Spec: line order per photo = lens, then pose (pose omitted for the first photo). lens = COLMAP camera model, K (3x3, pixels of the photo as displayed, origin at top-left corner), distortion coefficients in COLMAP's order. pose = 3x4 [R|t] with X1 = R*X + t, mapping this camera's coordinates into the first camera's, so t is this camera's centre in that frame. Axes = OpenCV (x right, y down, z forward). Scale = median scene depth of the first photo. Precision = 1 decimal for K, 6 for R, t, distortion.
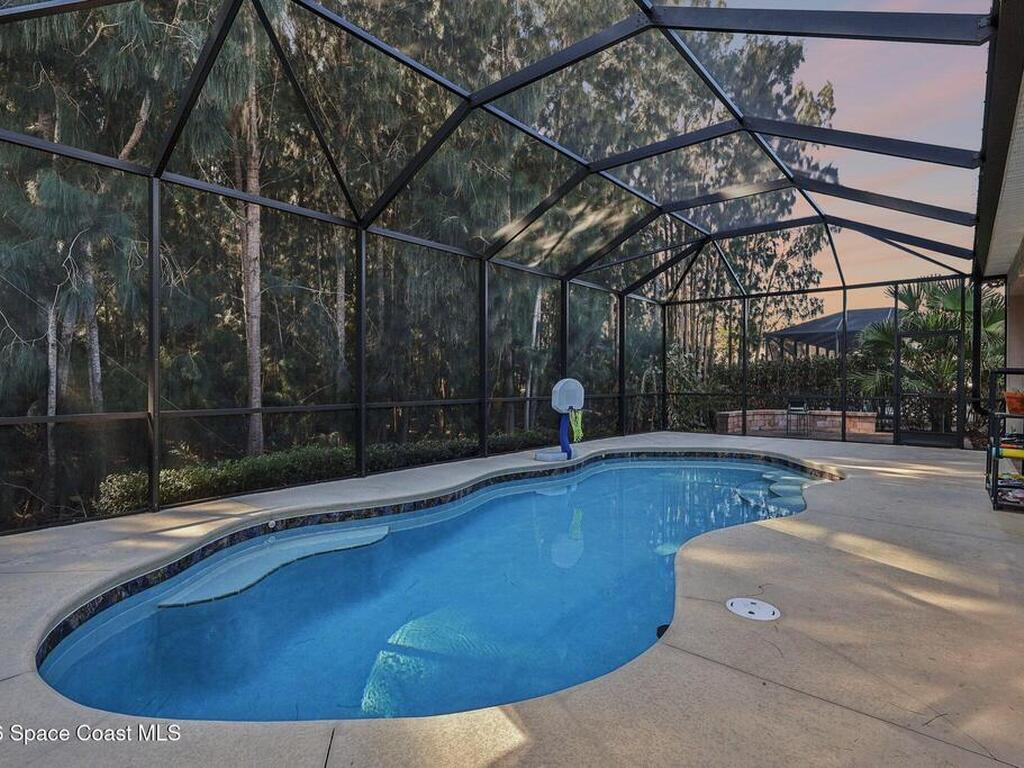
lens RADIAL K [[531.1, 0, 512.0], [0, 531.1, 384.0], [0, 0, 1]] dist [-0.000458, -0.000173]
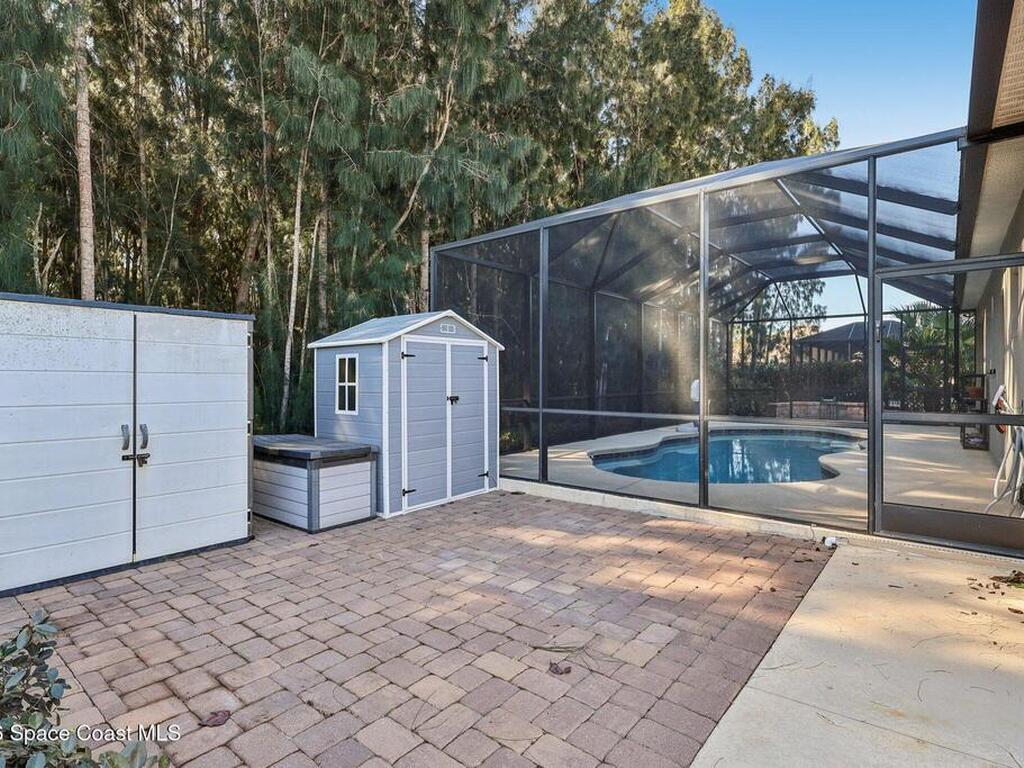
lens RADIAL K [[531.1, 0, 512.0], [0, 531.1, 384.0], [0, 0, 1]] dist [-0.000458, -0.000173]
pose [[0.999849, -0.005686, 0.016435, -0.146847], [0.005638, 0.999980, 0.002965, -0.002074], [-0.016452, -0.002872, 0.999861, -0.173875]]
